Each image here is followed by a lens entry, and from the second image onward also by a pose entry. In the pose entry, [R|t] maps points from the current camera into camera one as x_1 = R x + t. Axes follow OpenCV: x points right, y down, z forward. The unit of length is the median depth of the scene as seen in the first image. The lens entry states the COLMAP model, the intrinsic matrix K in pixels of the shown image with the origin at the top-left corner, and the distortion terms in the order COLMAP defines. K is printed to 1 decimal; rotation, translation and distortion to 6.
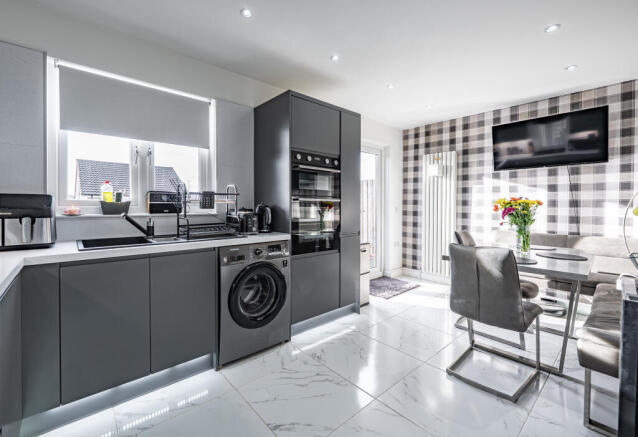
lens RADIAL K [[271.0, 0, 296.7], [0, 271.0, 196.8], [0, 0, 1]] dist [-0.001818, -0.000277]
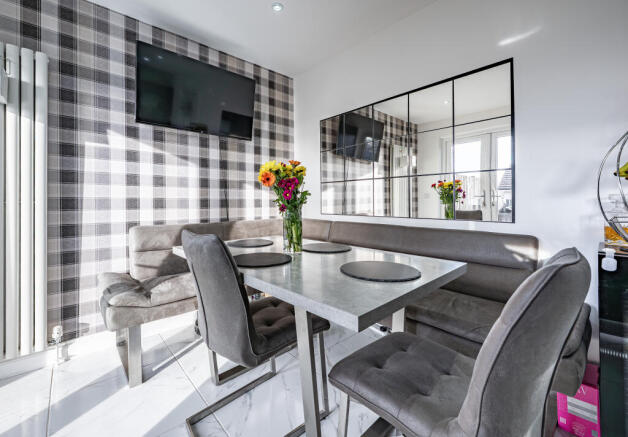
lens RADIAL K [[271.3, 0, 298.8], [0, 271.3, 202.9], [0, 0, 1]] dist [-0.003916, 0.000548]
pose [[-0.032911, -0.014021, 0.999360, 0.141436], [-0.026631, 0.999559, 0.013147, 0.051196], [-0.999103, -0.026182, -0.033270, 0.617909]]
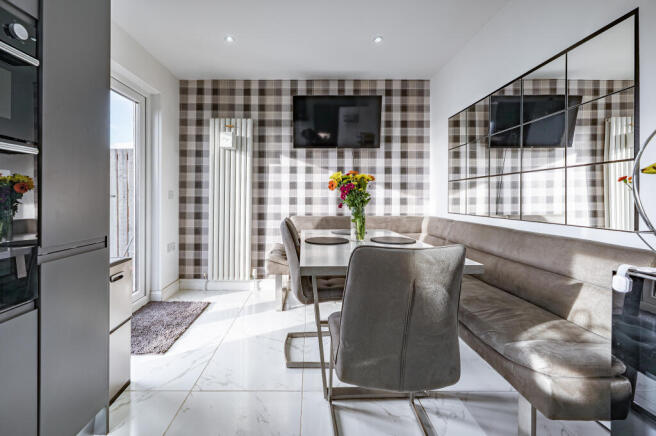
lens RADIAL K [[270.6, 0, 307.7], [0, 270.6, 196.1], [0, 0, 1]] dist [-0.000053, 0.000827]
pose [[0.629871, -0.004505, 0.776687, 0.077058], [-0.015839, 0.999701, 0.018643, 0.037855], [-0.776538, -0.024044, 0.629611, 0.378854]]
